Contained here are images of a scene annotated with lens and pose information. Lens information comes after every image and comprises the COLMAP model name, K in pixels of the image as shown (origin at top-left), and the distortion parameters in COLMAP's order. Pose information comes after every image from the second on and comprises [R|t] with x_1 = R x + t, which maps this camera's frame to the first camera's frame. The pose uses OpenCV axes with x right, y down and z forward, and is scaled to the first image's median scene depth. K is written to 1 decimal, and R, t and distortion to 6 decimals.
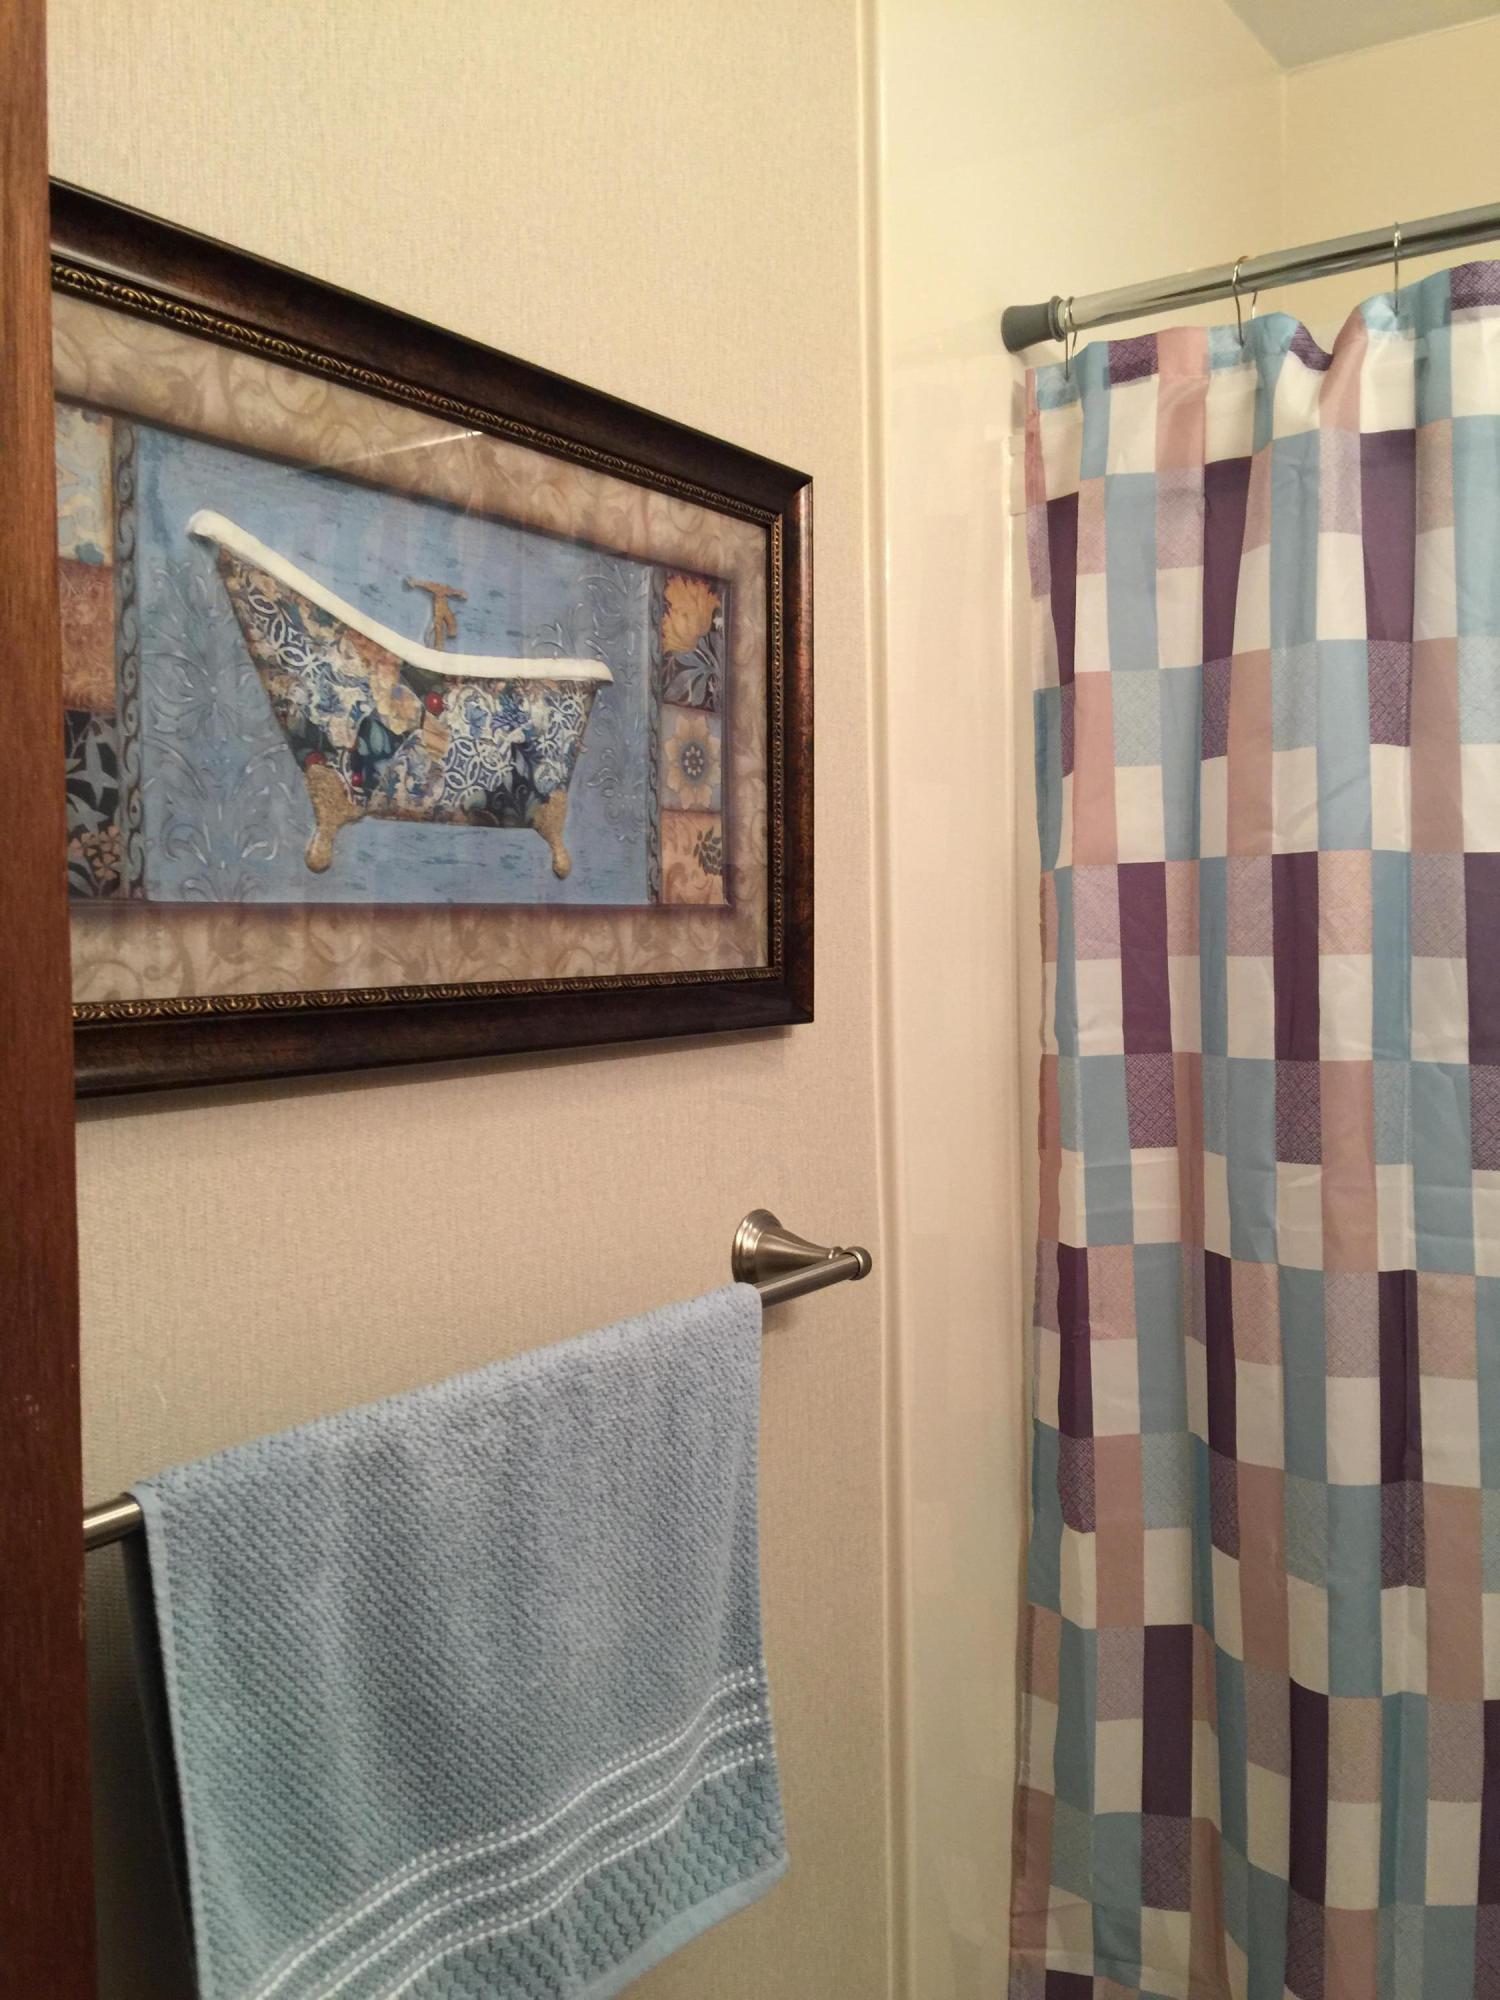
lens RADIAL K [[1692.2, 0, 744.5], [0, 1692.2, 992.0], [0, 0, 1]] dist [0.080795, -0.129593]
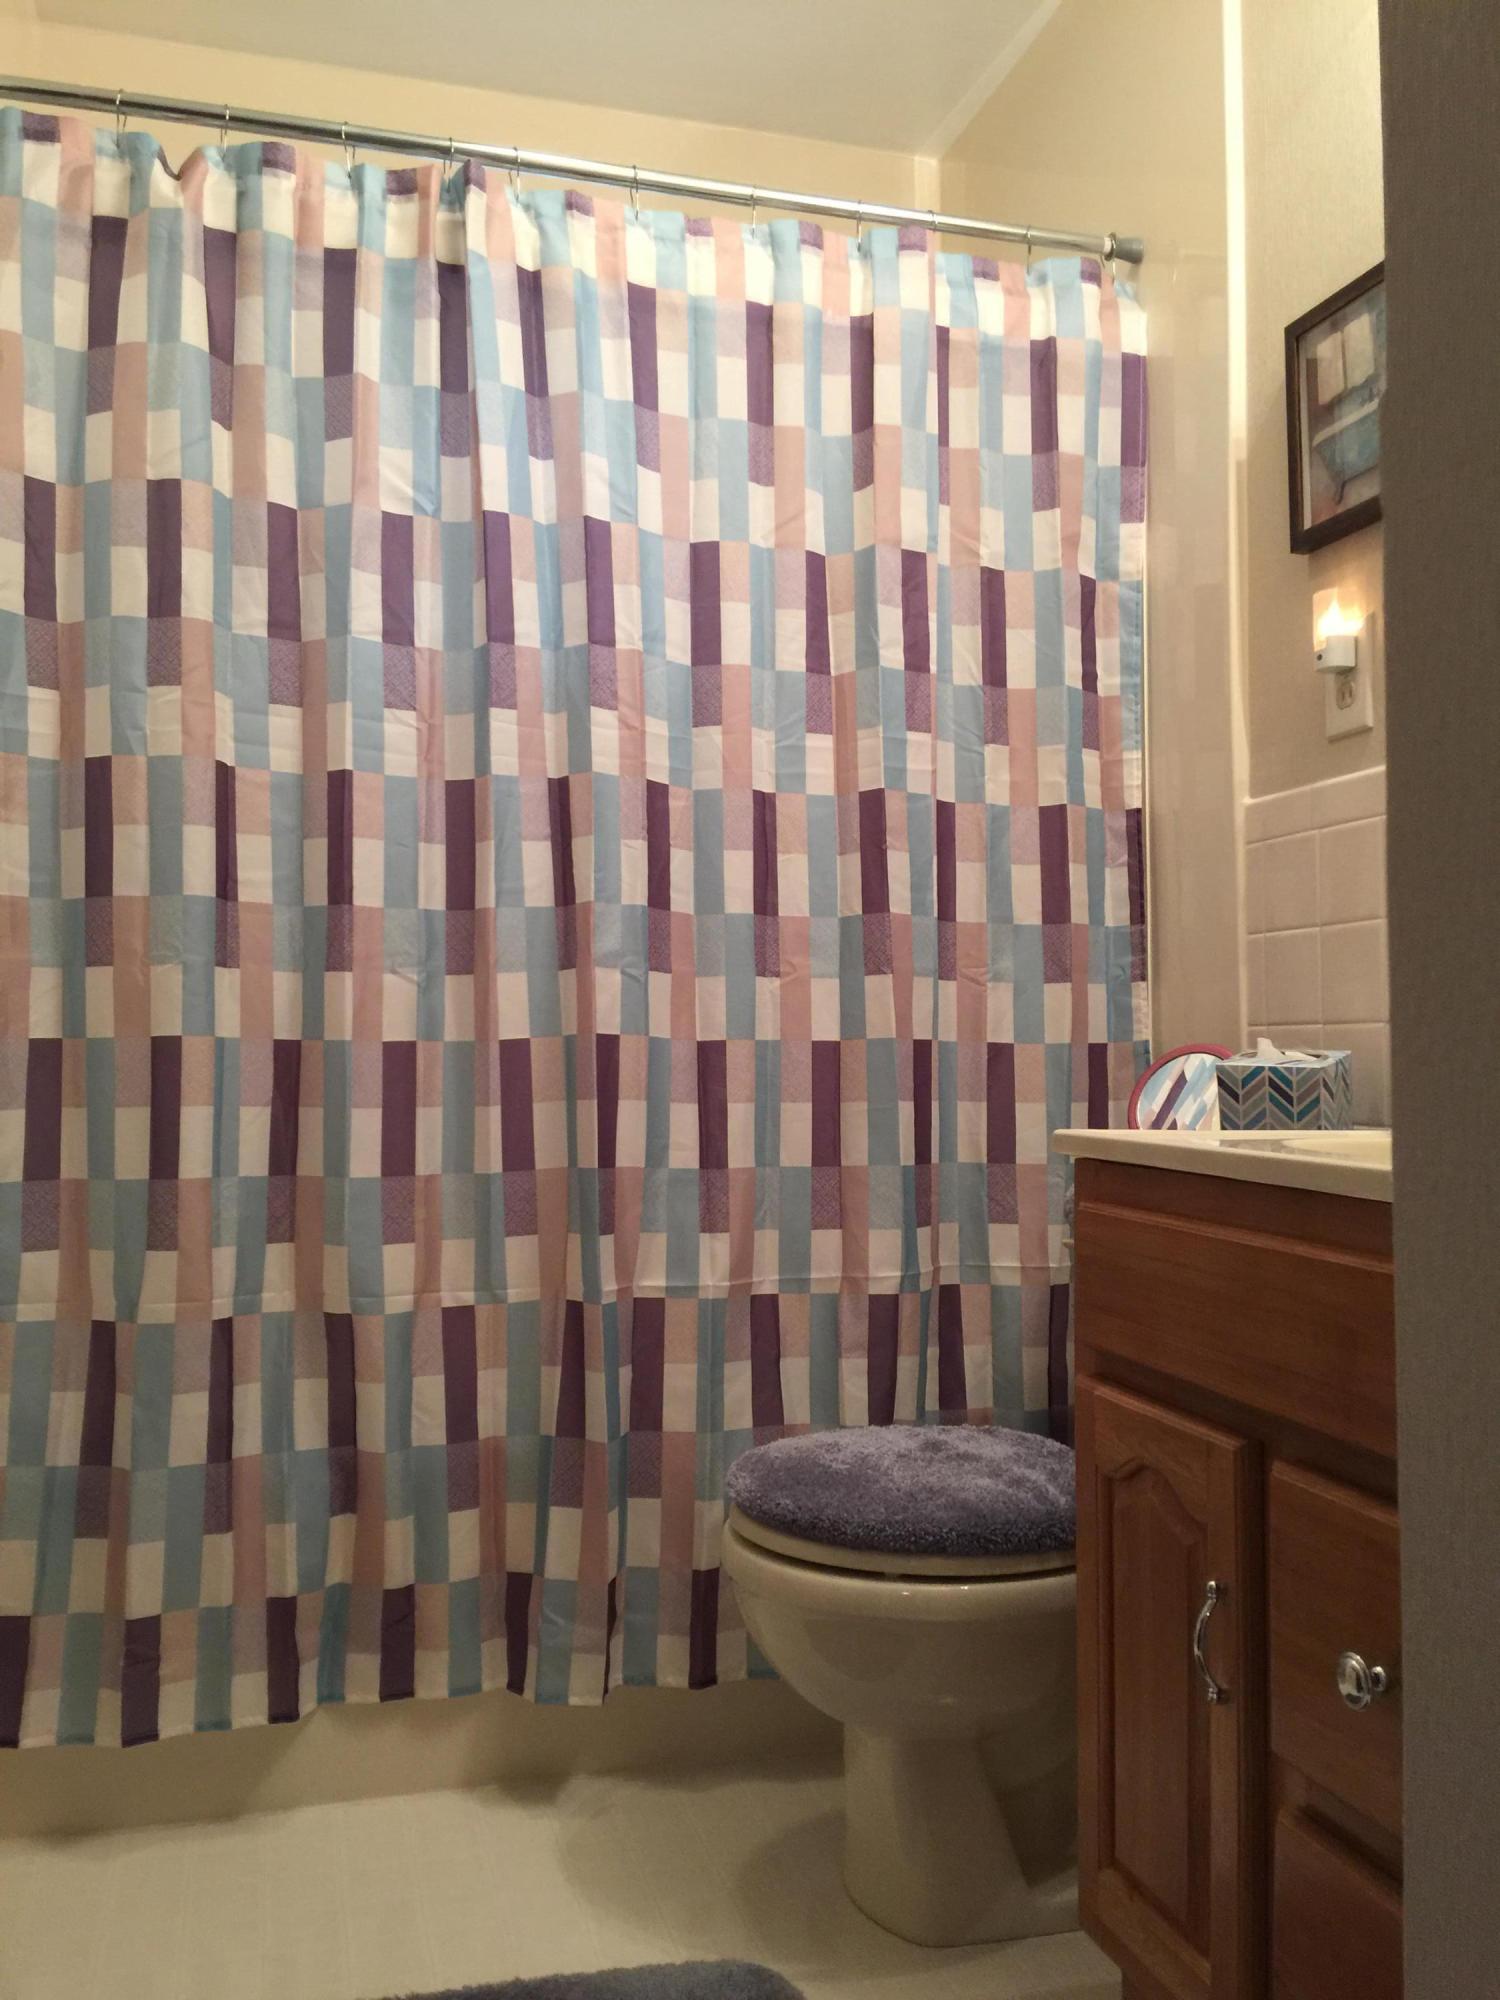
lens RADIAL K [[1692.2, 0, 755.2], [0, 1692.2, 1006.0], [0, 0, 1]] dist [0.080795, -0.129593]
pose [[0.649242, 0.042881, 0.759372, -0.458188], [0.017090, 0.997335, -0.070929, 0.492214], [-0.760390, 0.059028, 0.646779, -0.337267]]
